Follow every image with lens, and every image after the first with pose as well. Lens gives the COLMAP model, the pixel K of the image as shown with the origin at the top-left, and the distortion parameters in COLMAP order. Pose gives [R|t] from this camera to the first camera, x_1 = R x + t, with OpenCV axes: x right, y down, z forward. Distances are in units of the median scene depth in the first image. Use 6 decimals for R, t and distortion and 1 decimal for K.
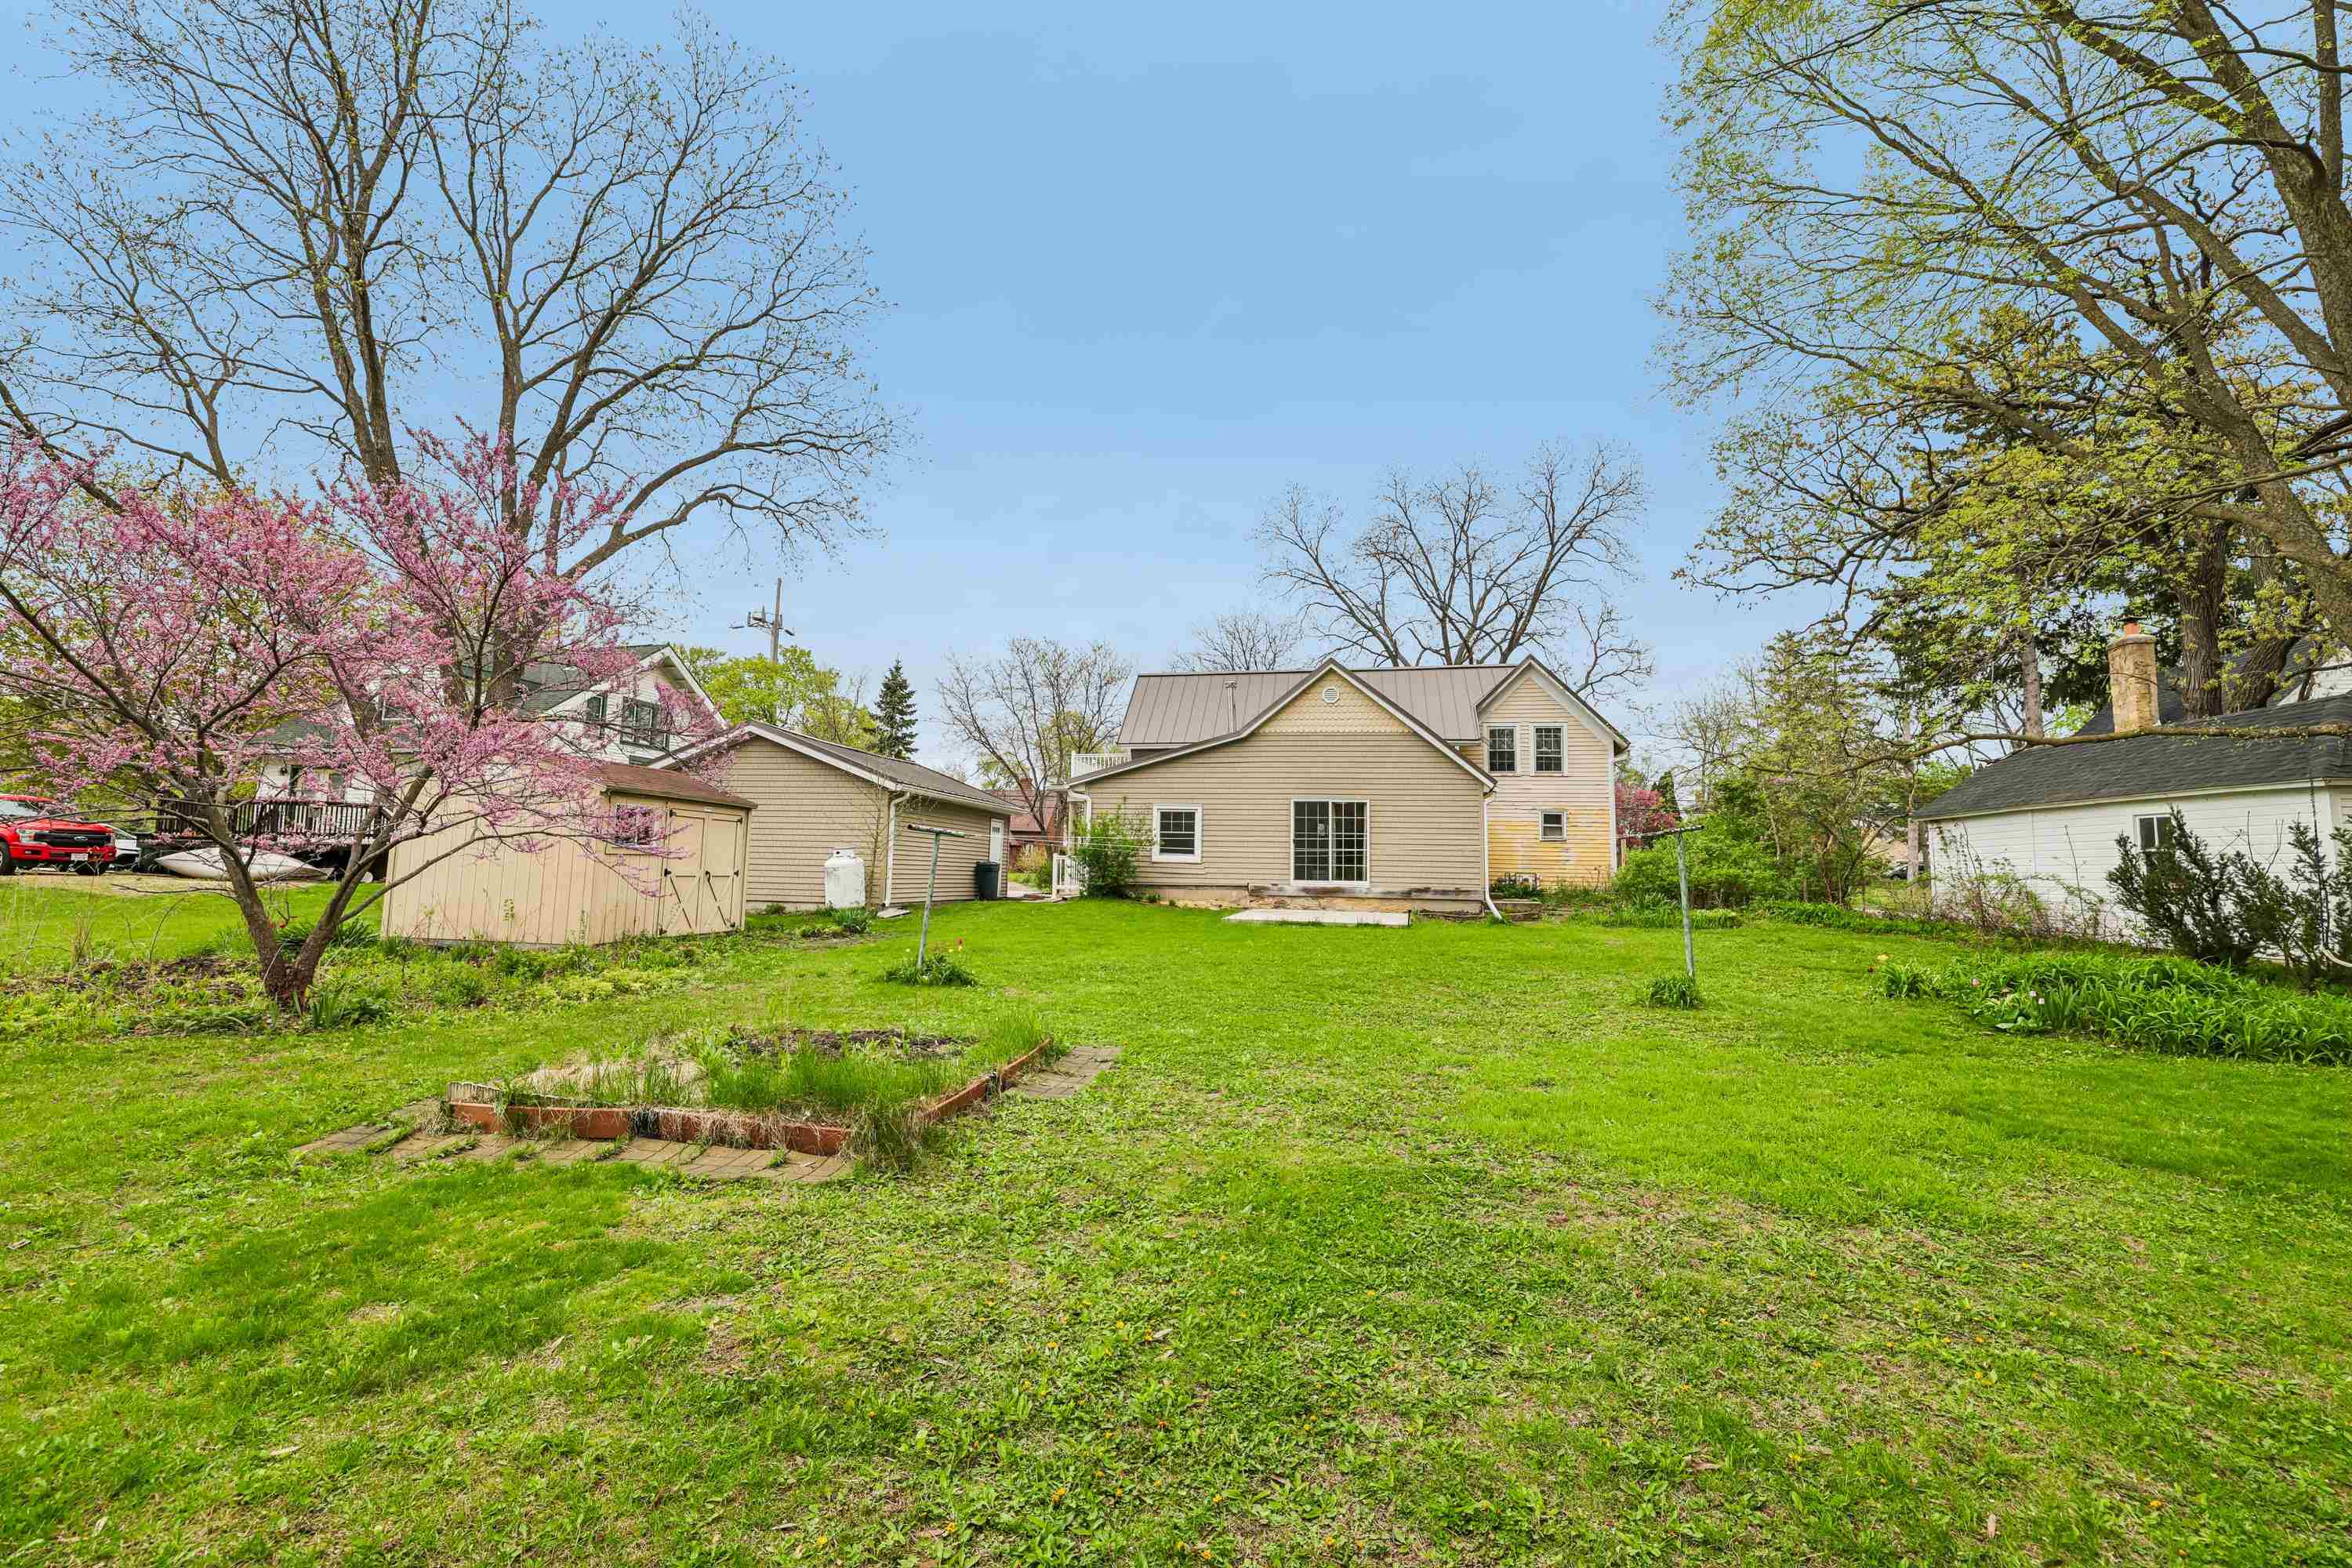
lens RADIAL K [[997.1, 0, 1159.7], [0, 997.1, 768.4], [0, 0, 1]] dist [-0.004321, 0.001436]
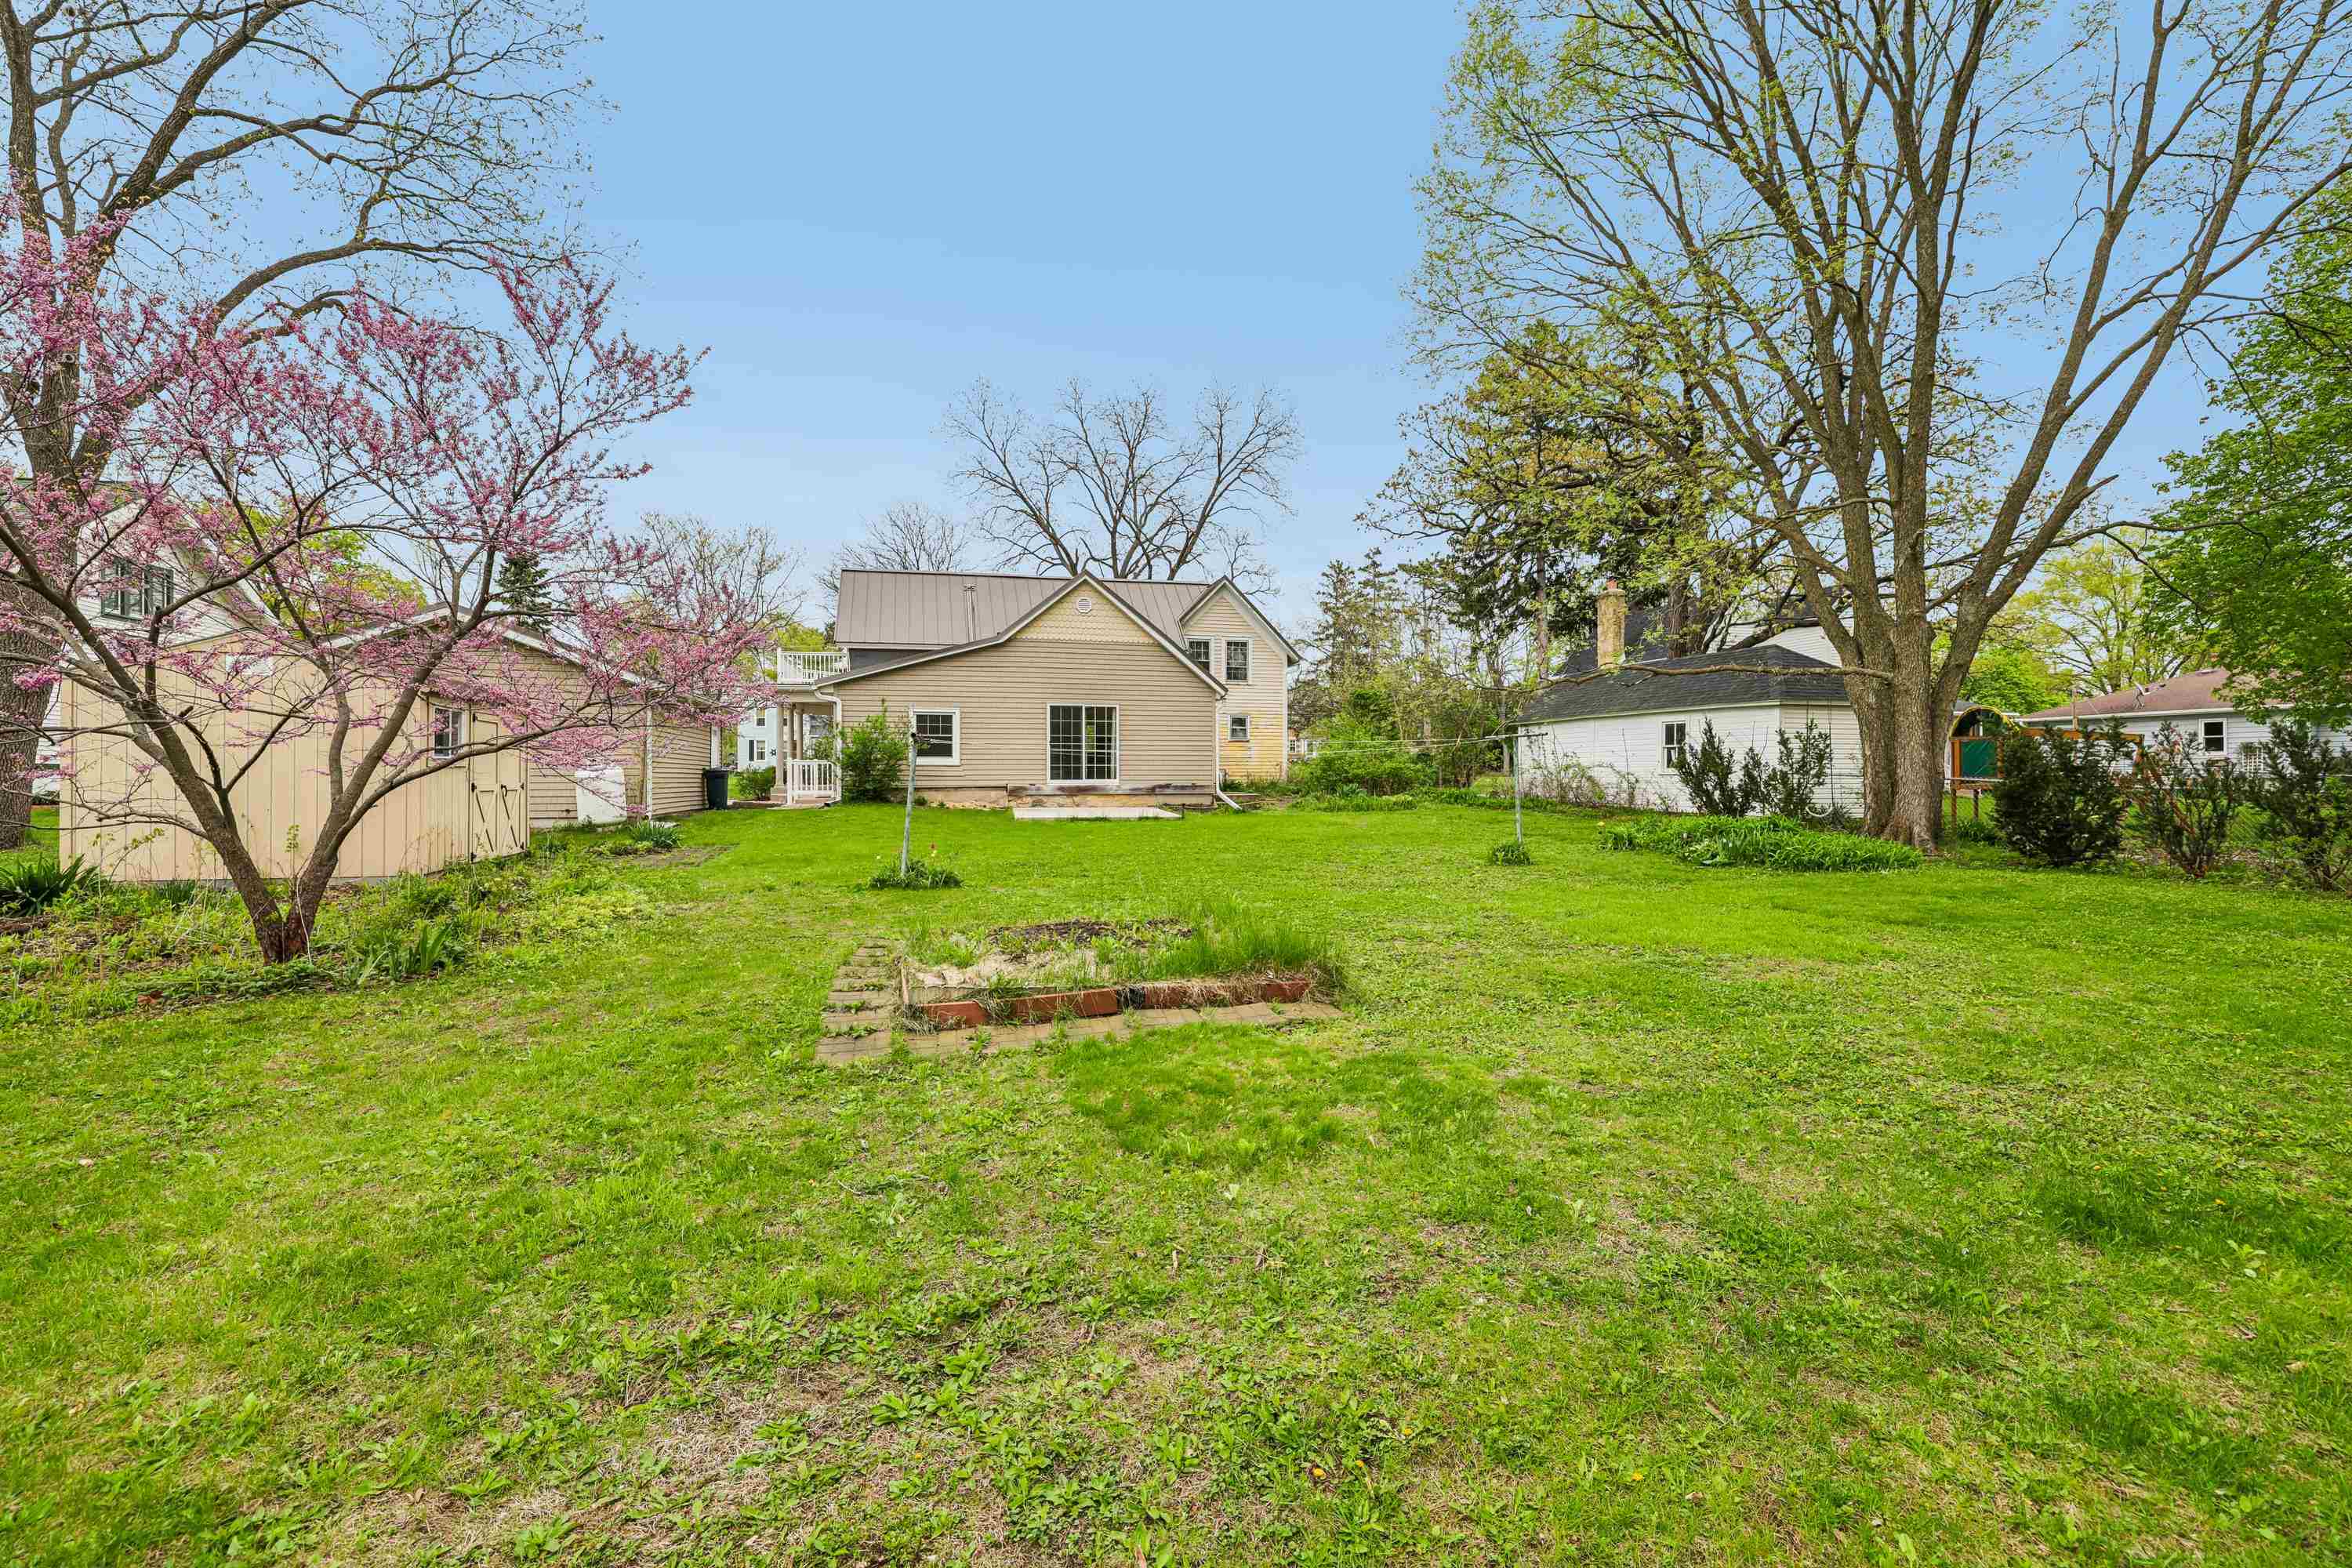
lens RADIAL K [[997.1, 0, 1168.2], [0, 997.1, 777.8], [0, 0, 1]] dist [-0.004321, 0.001436]
pose [[0.905316, -0.022337, 0.424152, -0.201939], [-0.024621, 0.994177, 0.104906, -0.004456], [-0.424025, -0.105416, 0.899494, -0.007383]]
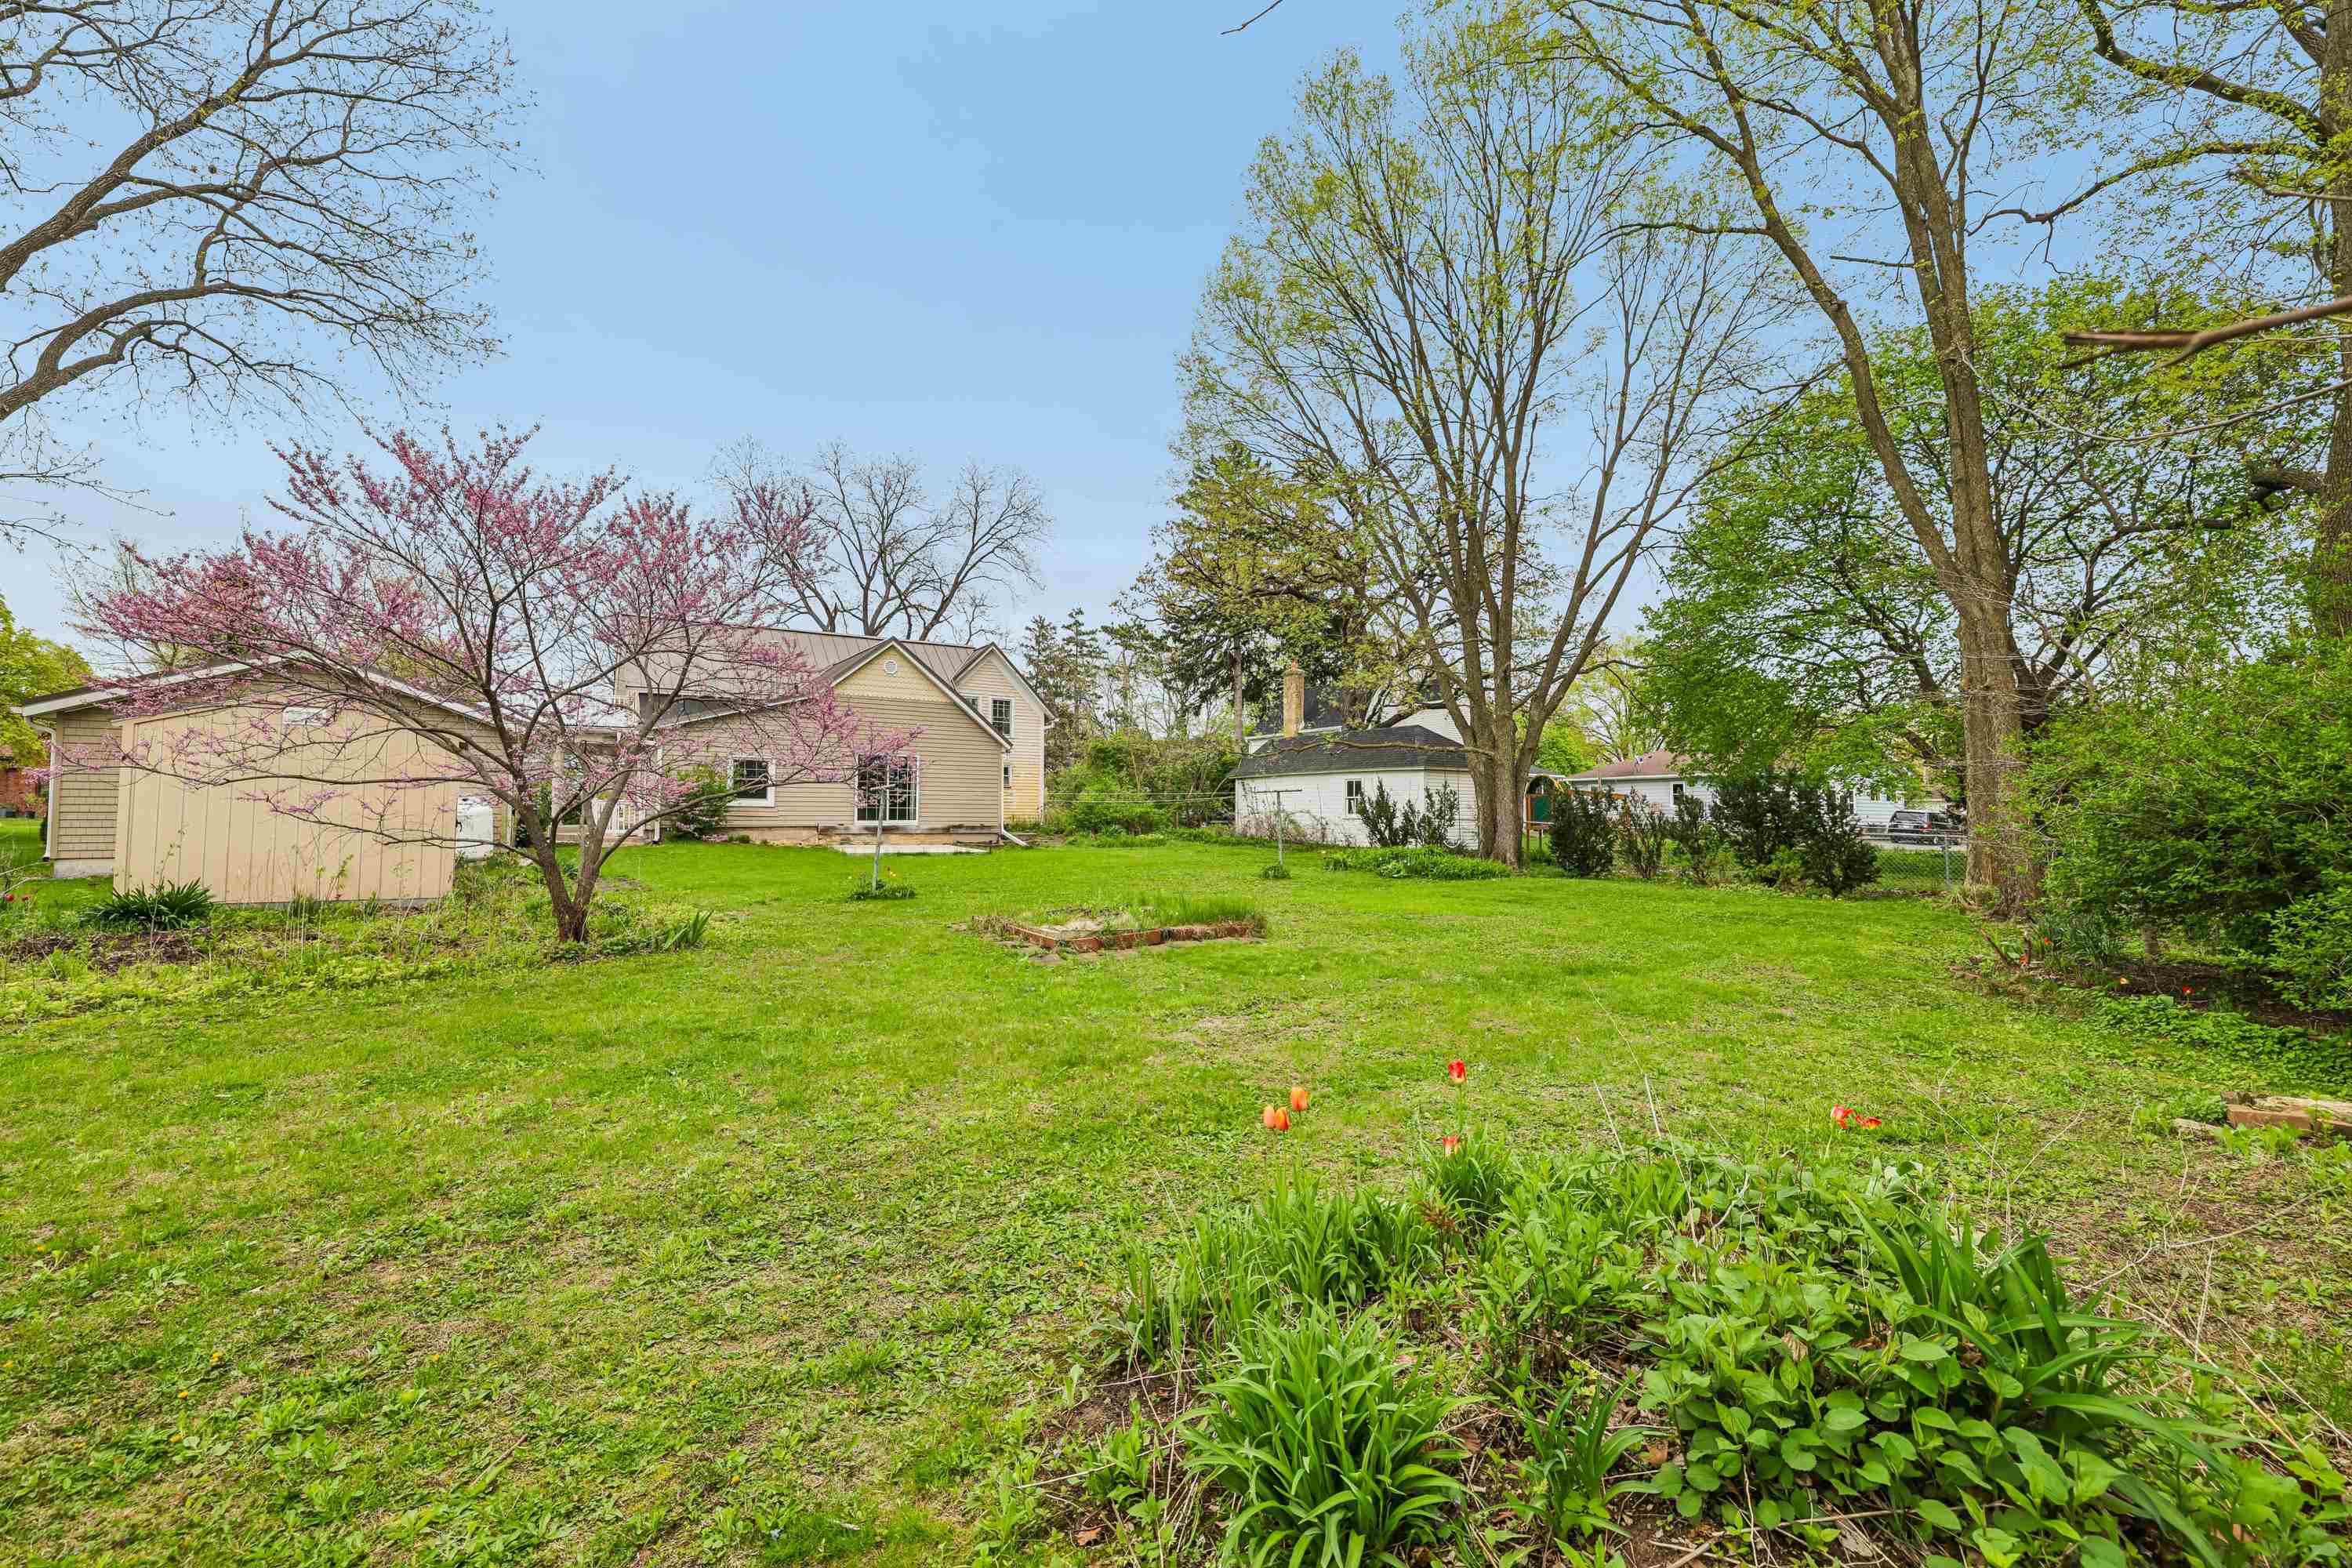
lens RADIAL K [[997.1, 0, 1175.1], [0, 997.1, 776.0], [0, 0, 1]] dist [-0.004321, 0.001436]
pose [[0.718300, 0.012905, 0.695614, -0.422662], [-0.062046, 0.997032, 0.045573, -0.018775], [-0.692961, -0.075896, 0.716969, -0.113448]]
